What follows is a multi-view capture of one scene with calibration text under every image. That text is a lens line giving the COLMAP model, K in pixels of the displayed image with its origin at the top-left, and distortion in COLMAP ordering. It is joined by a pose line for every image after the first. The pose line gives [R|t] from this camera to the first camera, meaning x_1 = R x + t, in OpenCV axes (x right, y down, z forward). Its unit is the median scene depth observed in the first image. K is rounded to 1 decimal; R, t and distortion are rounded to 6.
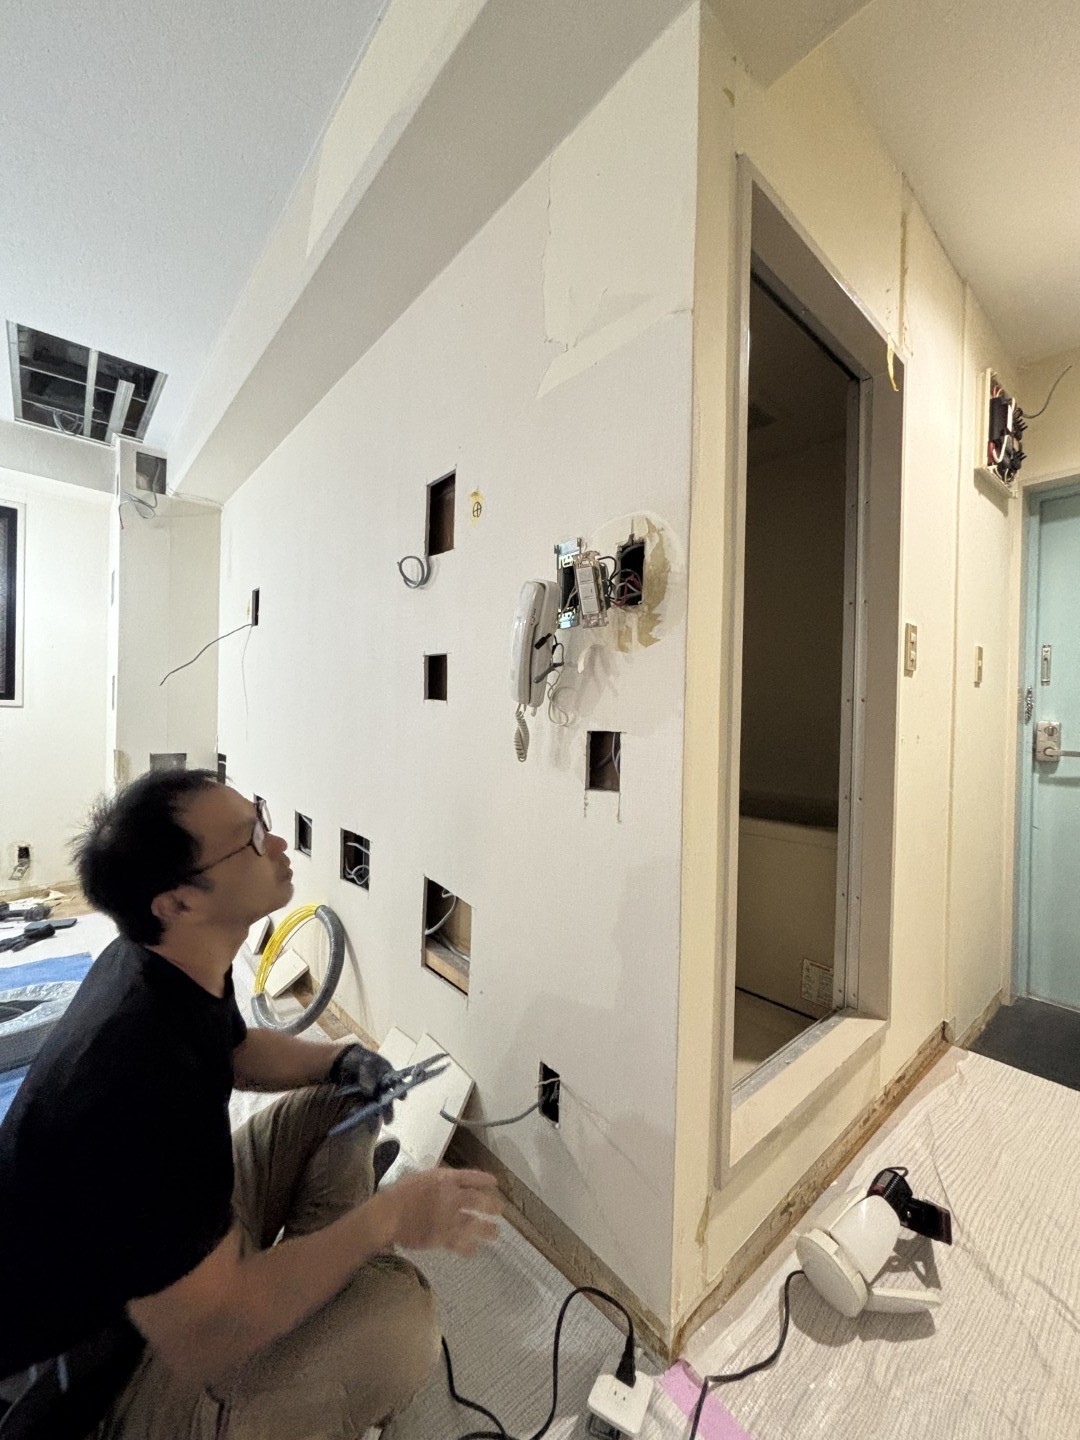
lens RADIAL K [[572.4, 0, 542.2], [0, 572.4, 717.9], [0, 0, 1]] dist [0.000685, 0.000760]
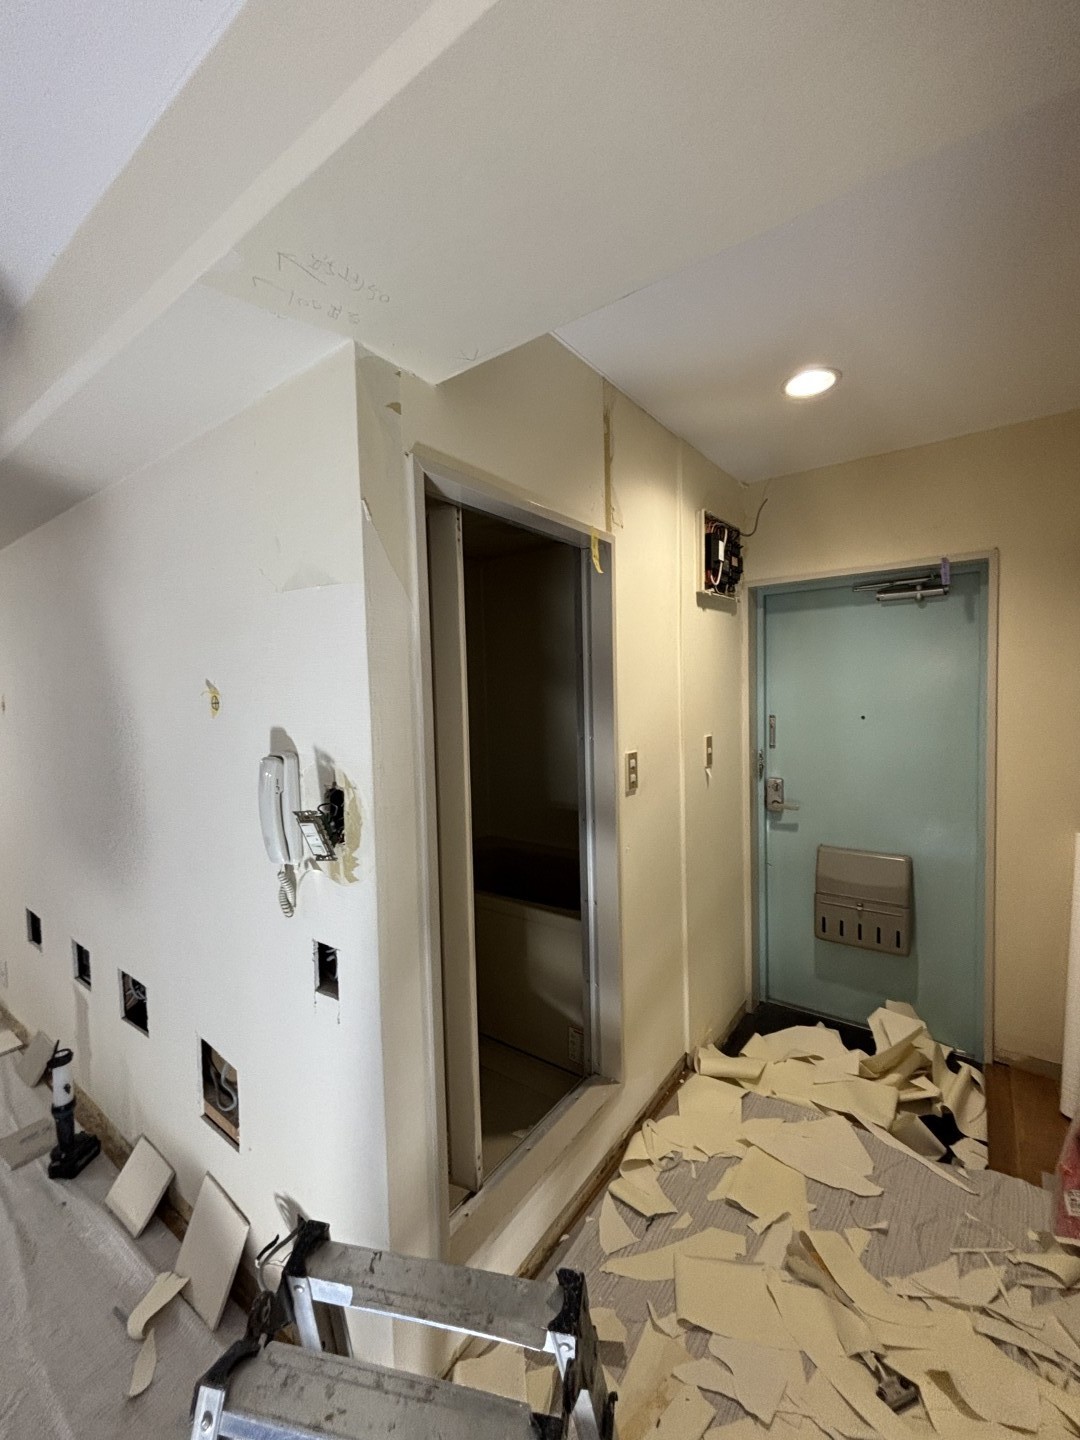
lens RADIAL K [[589.3, 0, 540.5], [0, 589.3, 721.6], [0, 0, 1]] dist [0.000439, -0.000023]
pose [[0.973144, -0.058342, 0.222681, 0.154707], [0.048220, 0.997553, 0.050632, -0.246369], [-0.225090, -0.038535, 0.973576, -0.125226]]
